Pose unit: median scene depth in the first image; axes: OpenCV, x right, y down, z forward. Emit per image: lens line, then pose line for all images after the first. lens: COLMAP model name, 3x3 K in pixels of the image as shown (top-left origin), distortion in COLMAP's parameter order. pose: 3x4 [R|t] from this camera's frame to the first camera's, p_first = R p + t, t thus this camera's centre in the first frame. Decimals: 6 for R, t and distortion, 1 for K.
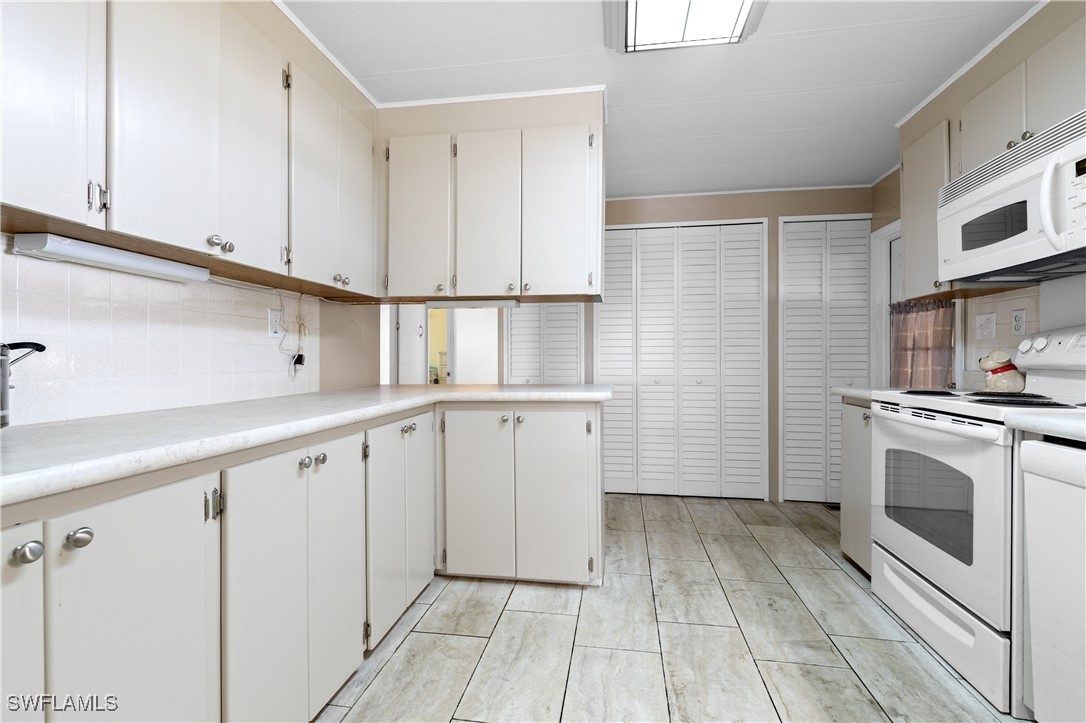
lens RADIAL K [[493.2, 0, 542.7], [0, 493.2, 360.2], [0, 0, 1]] dist [0.008679, 0.000398]
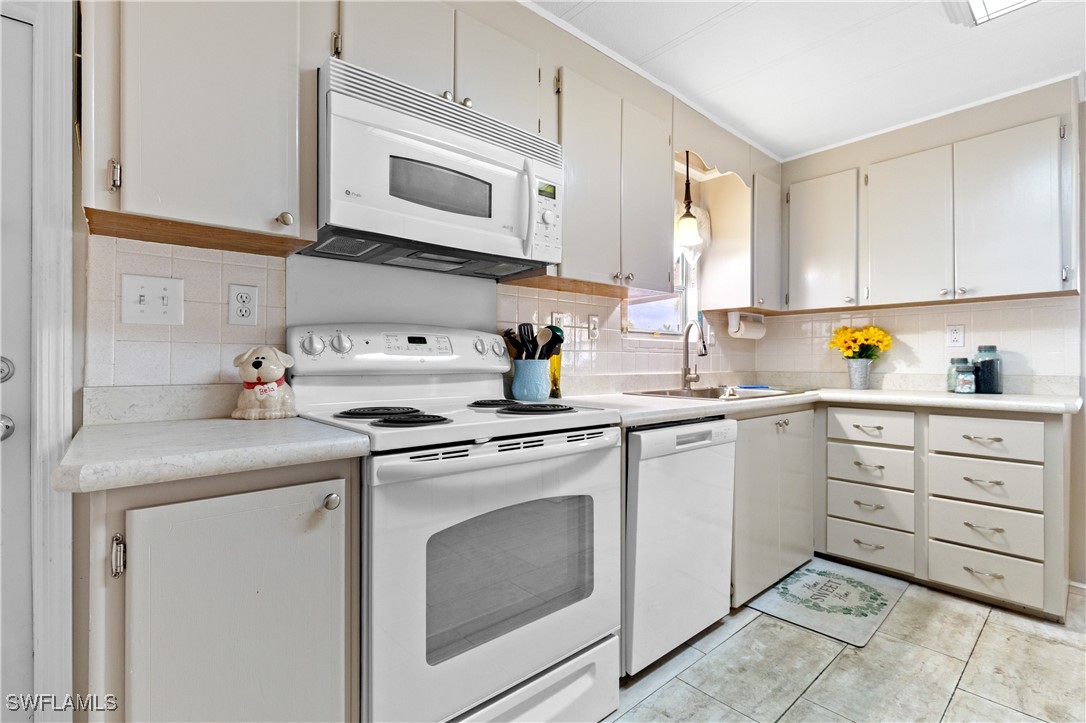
lens RADIAL K [[493.2, 0, 543.6], [0, 493.2, 364.2], [0, 0, 1]] dist [0.008679, 0.000398]
pose [[-0.759271, -0.002361, 0.650770, 0.317267], [0.001639, 0.999983, 0.005540, -0.003069], [-0.650772, 0.005273, -0.759255, 1.555814]]
